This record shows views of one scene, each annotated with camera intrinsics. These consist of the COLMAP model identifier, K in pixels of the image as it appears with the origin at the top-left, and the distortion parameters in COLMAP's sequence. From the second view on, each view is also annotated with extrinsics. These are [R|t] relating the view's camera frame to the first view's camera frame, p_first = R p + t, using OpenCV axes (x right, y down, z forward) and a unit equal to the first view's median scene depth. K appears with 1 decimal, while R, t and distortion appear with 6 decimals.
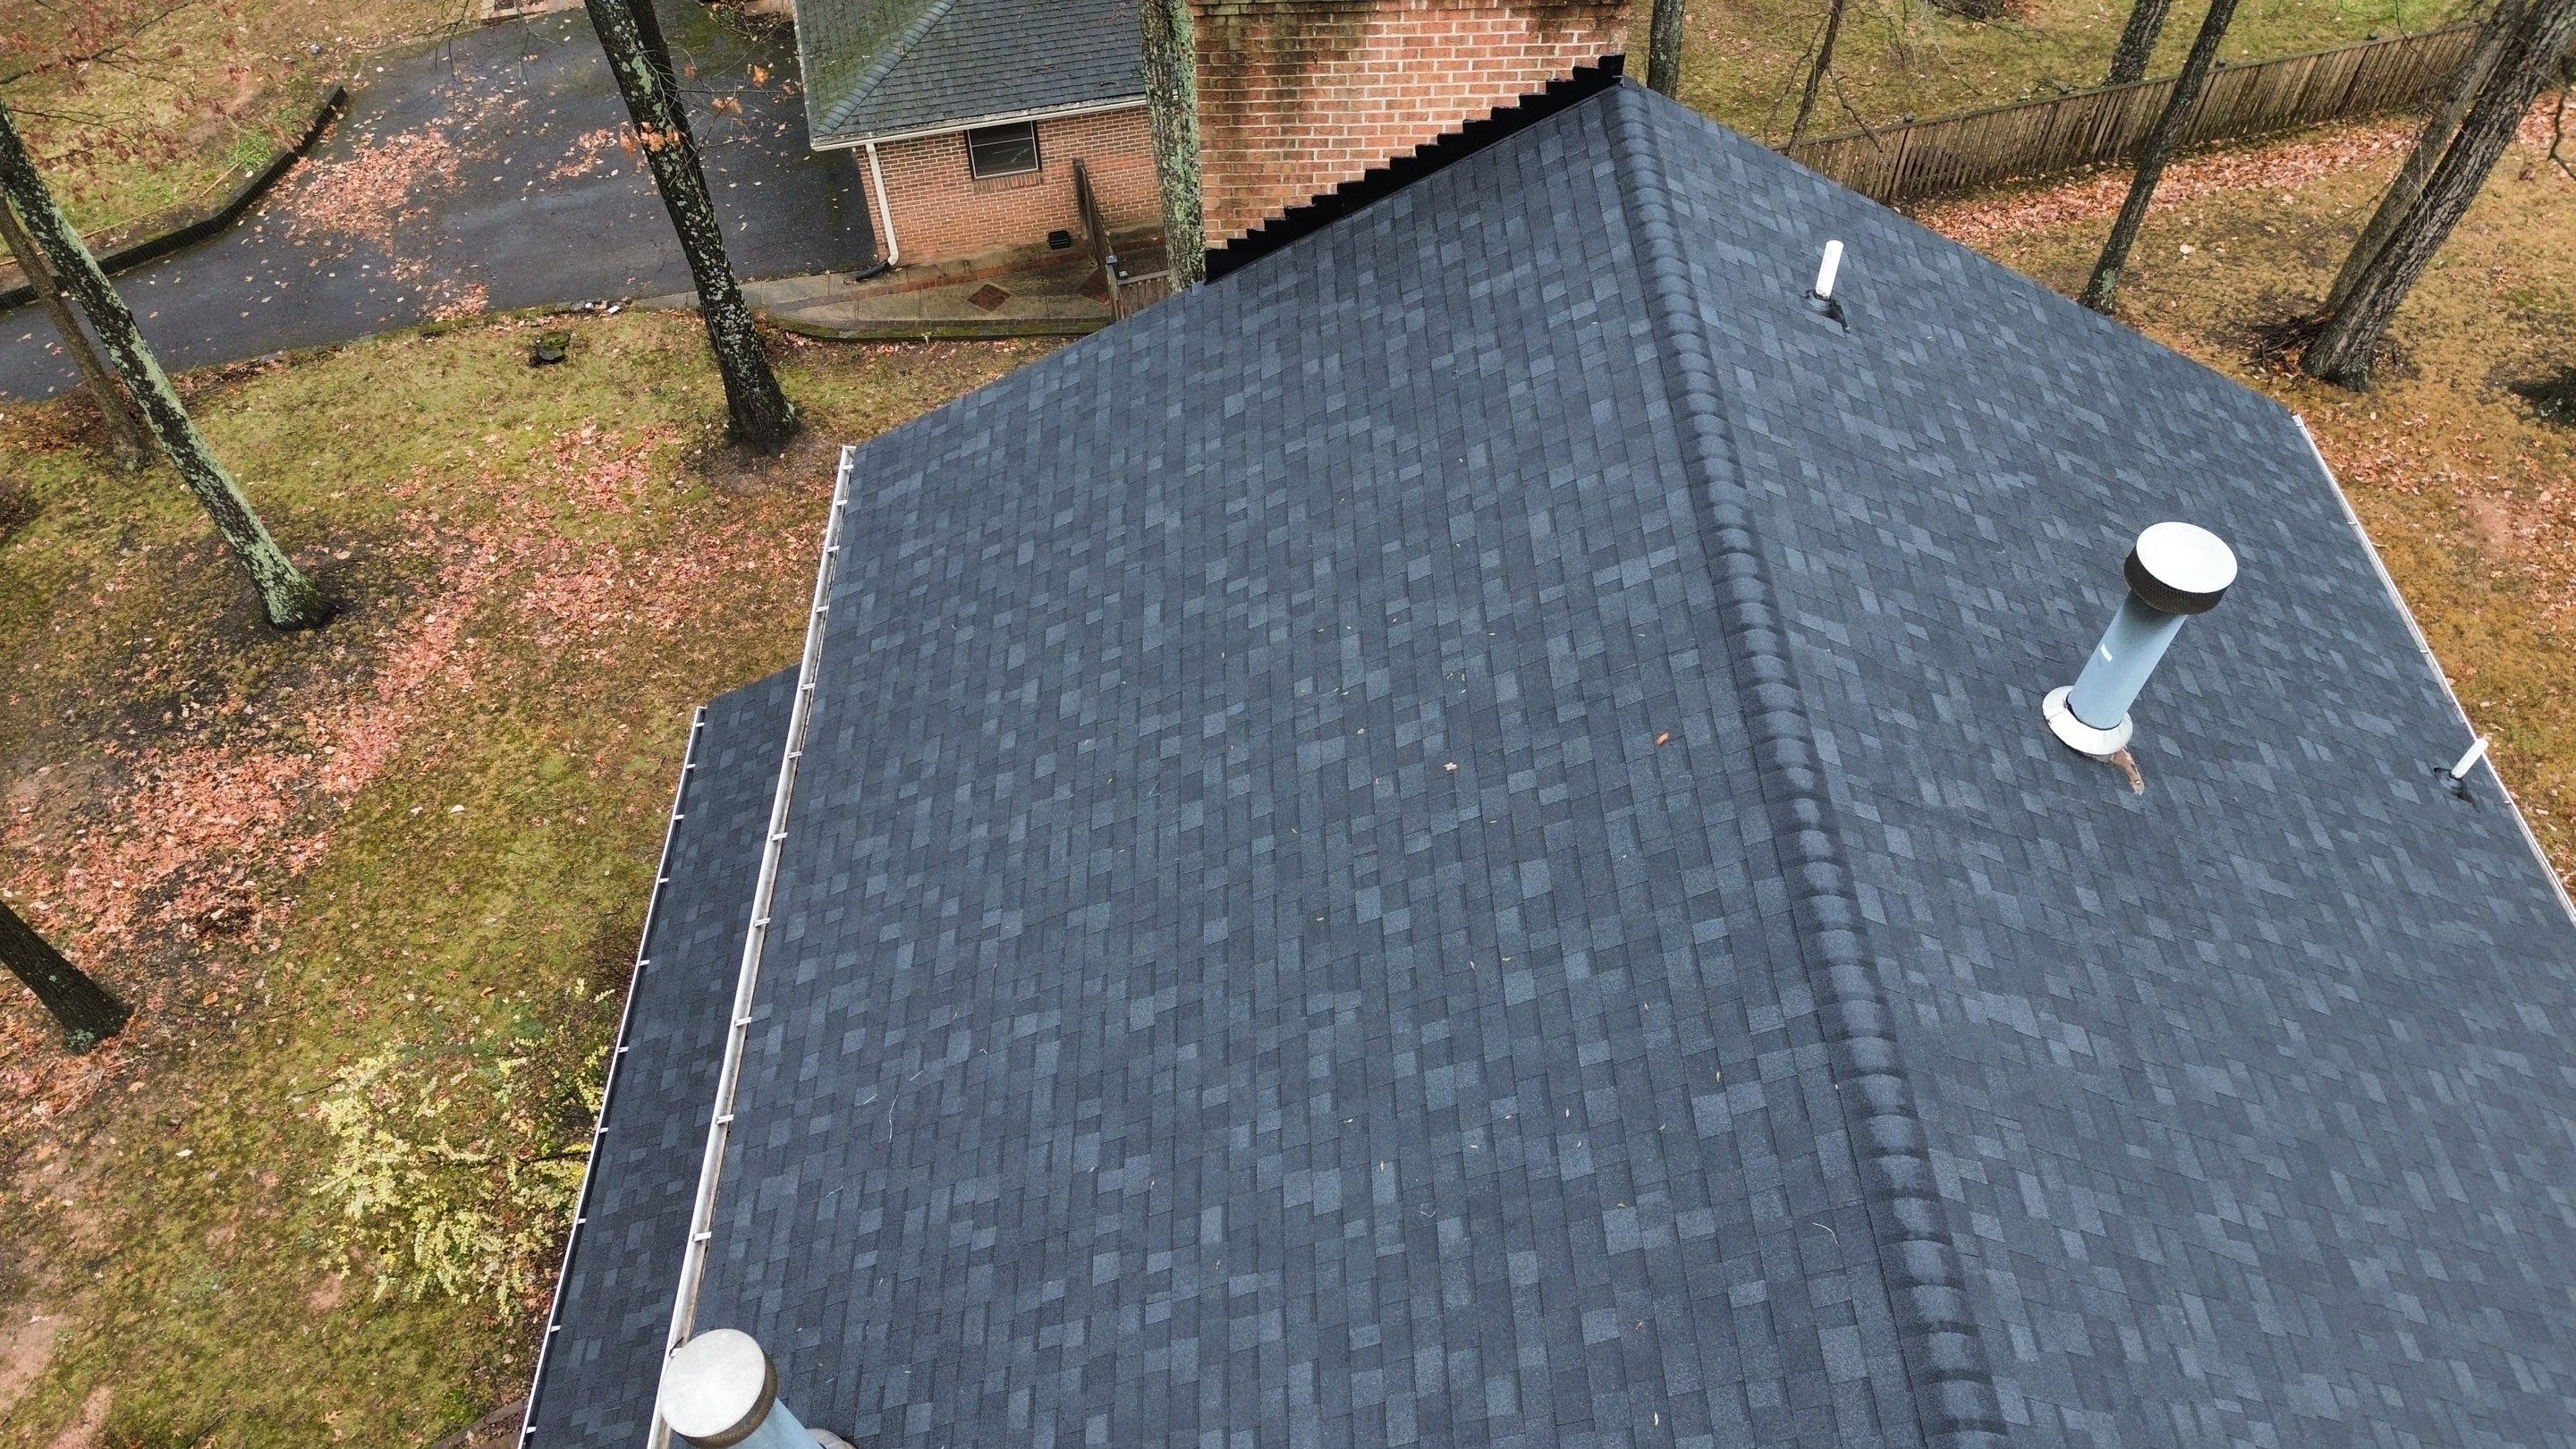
lens RADIAL K [[1815.0, 0, 1286.8], [0, 1815.0, 721.0], [0, 0, 1]] dist [0.075324, -0.076137]
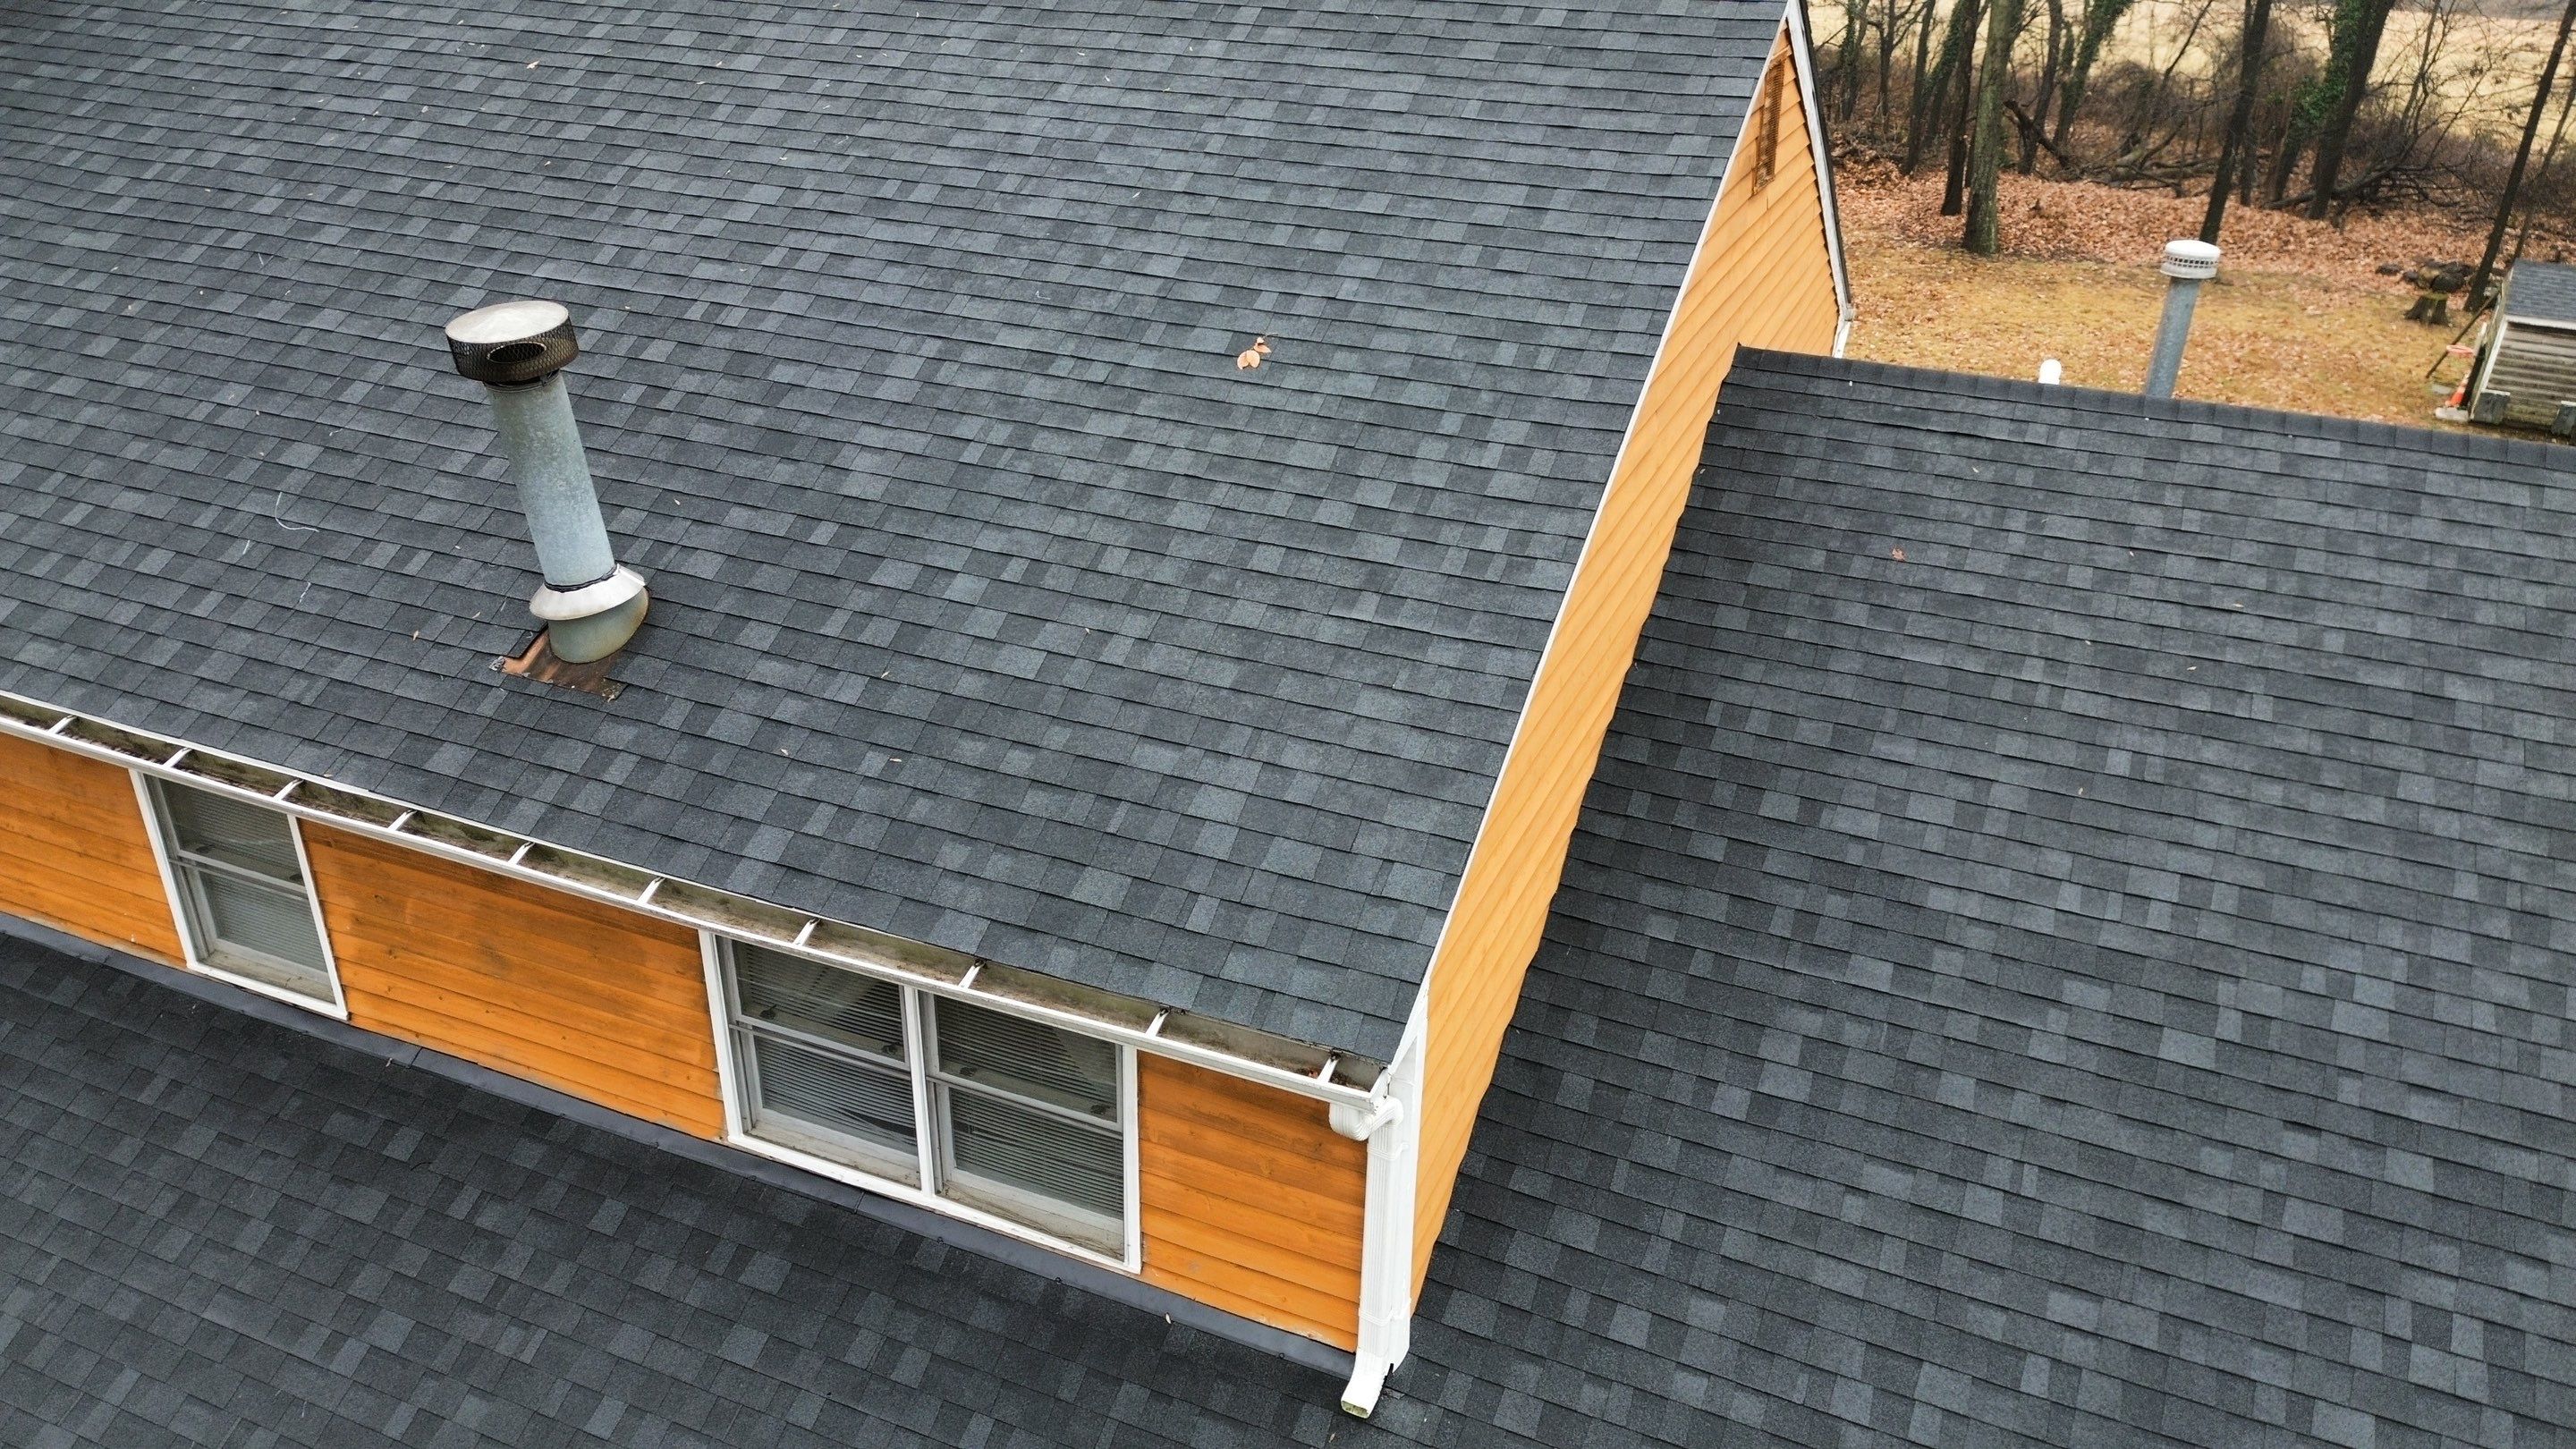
lens RADIAL K [[1815.0, 0, 1283.5], [0, 1815.0, 711.1], [0, 0, 1]] dist [0.075324, -0.076137]
pose [[0.415428, -0.406530, 0.813728, -0.352968], [0.686518, 0.727002, 0.012719, 0.271548], [-0.596752, 0.553355, 0.581107, 0.120417]]
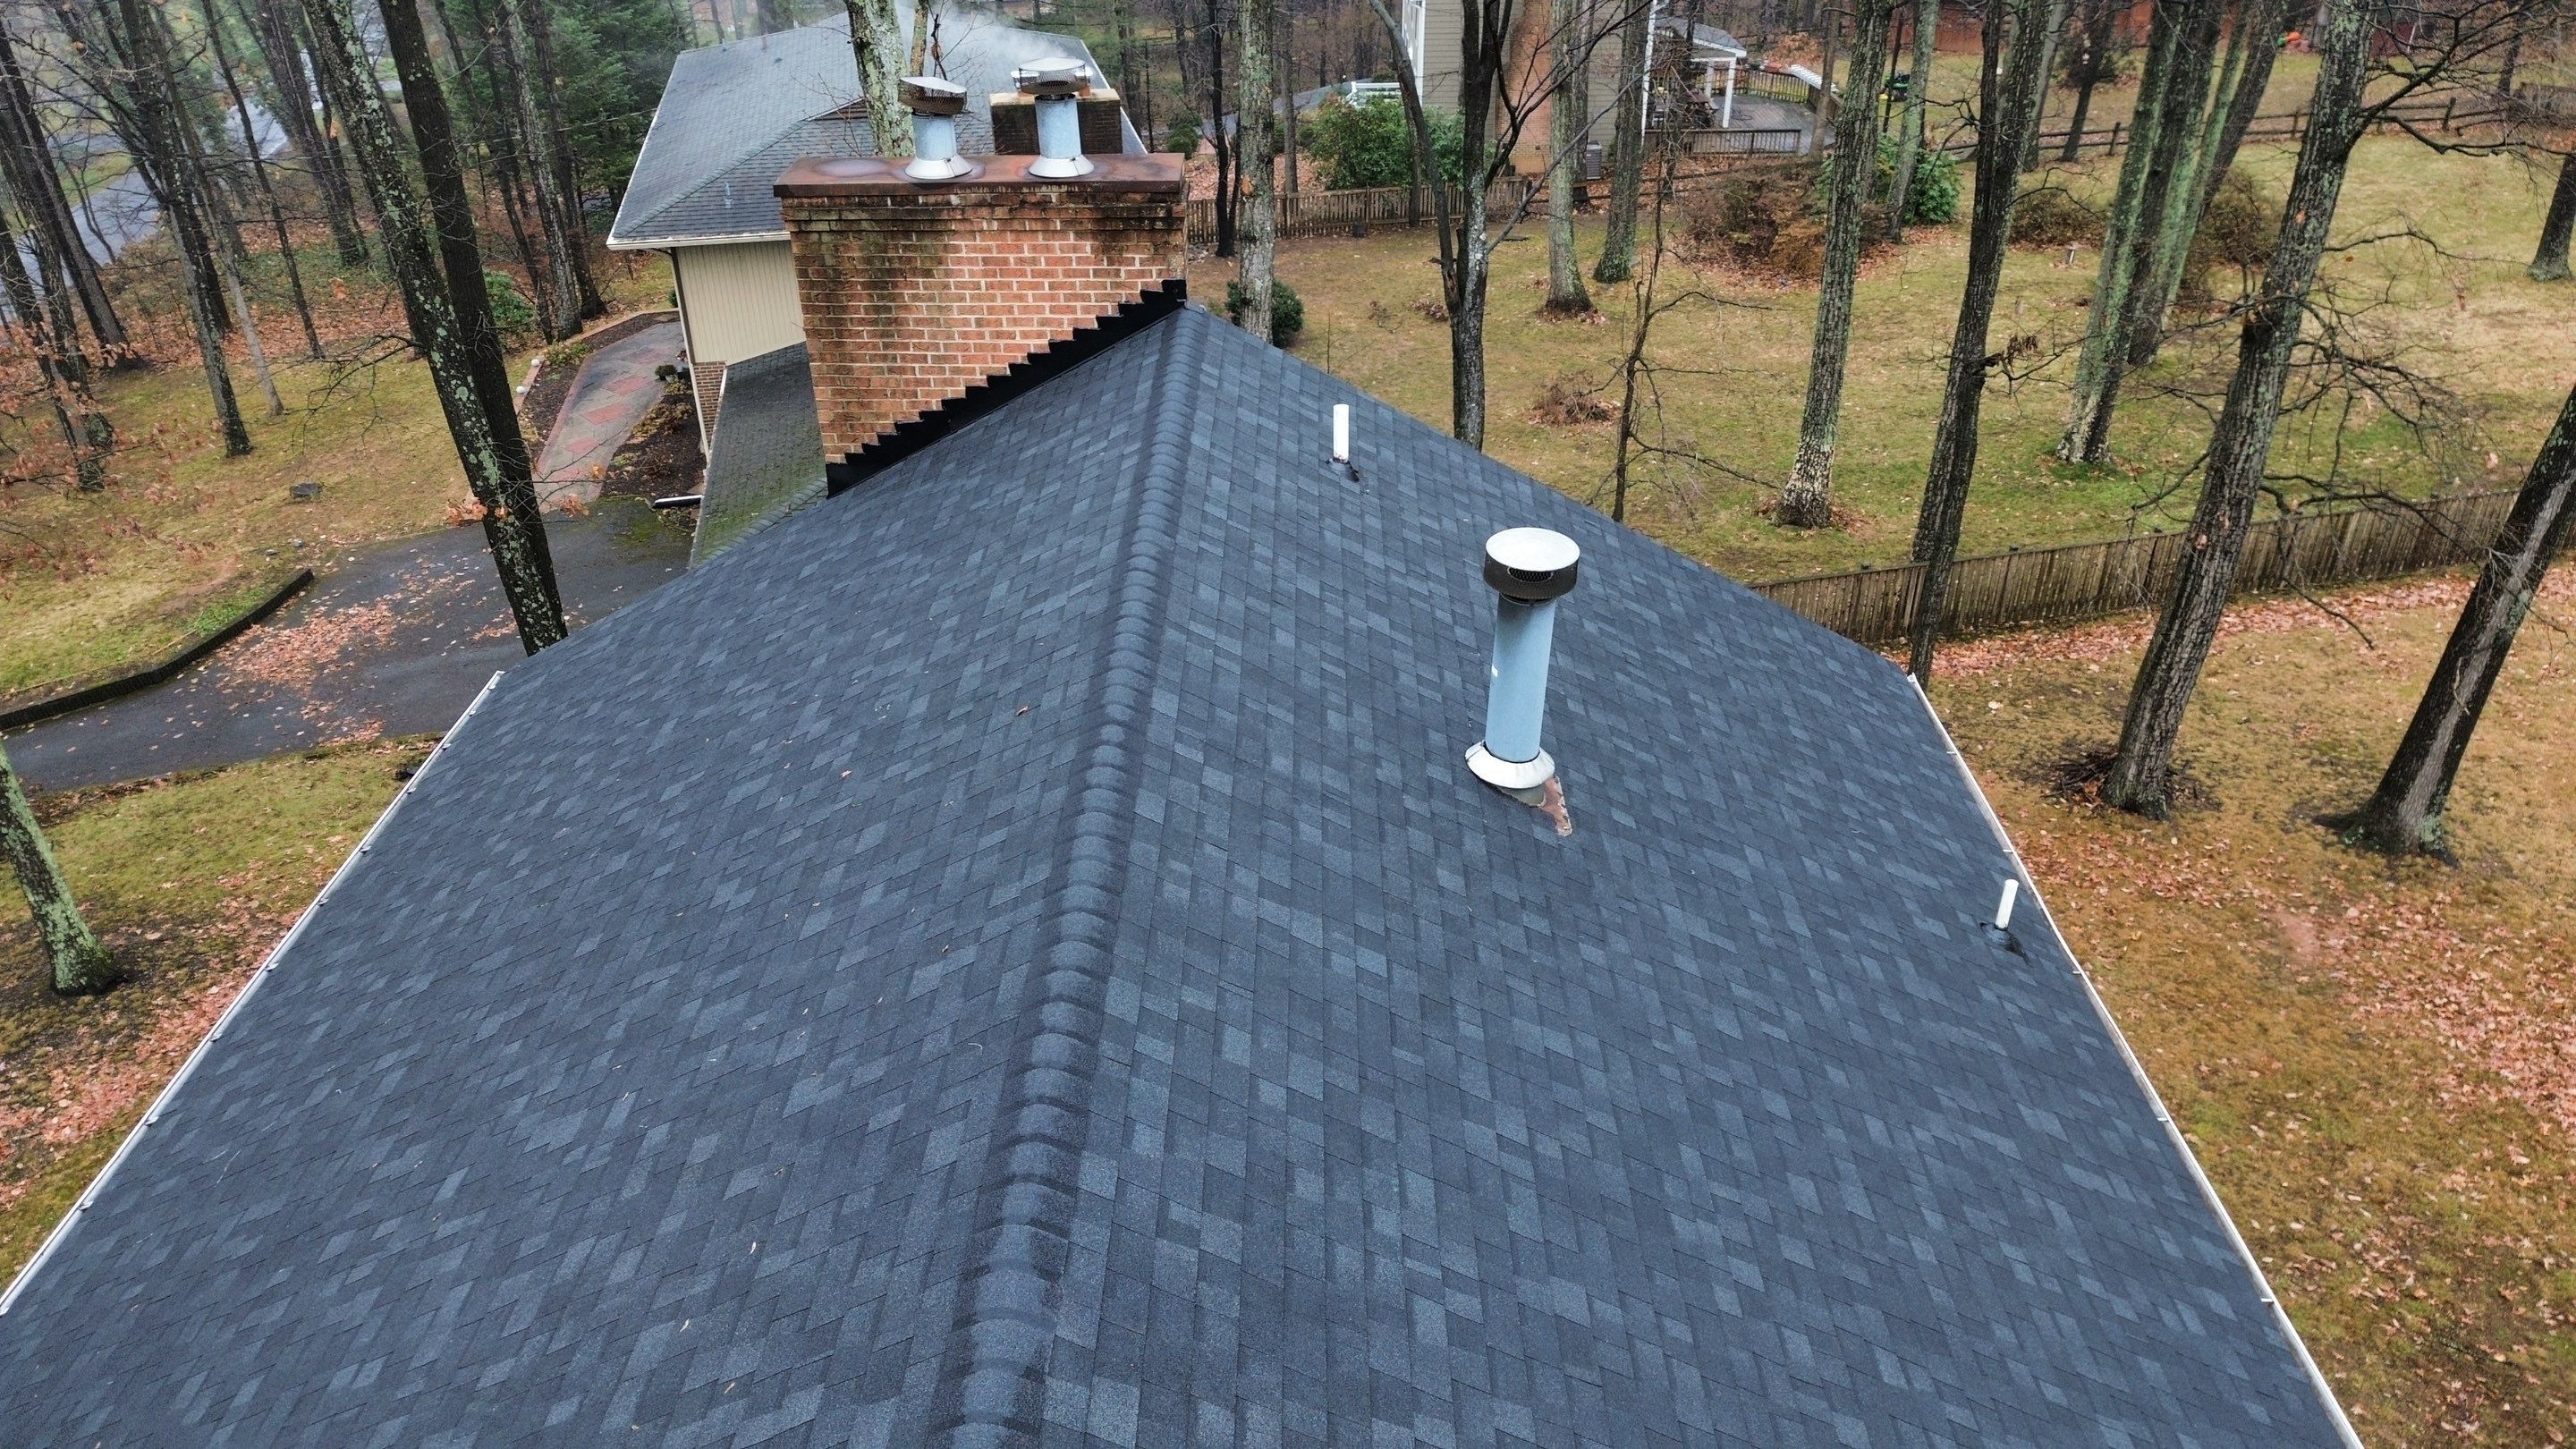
lens RADIAL K [[1815.0, 0, 1282.0], [0, 1815.0, 711.9], [0, 0, 1]] dist [0.075324, -0.076137]
pose [[0.999282, 0.018426, -0.033102, 0.155432], [-0.028612, 0.939755, -0.340650, 0.139955], [0.024831, 0.341352, 0.939607, 0.030300]]
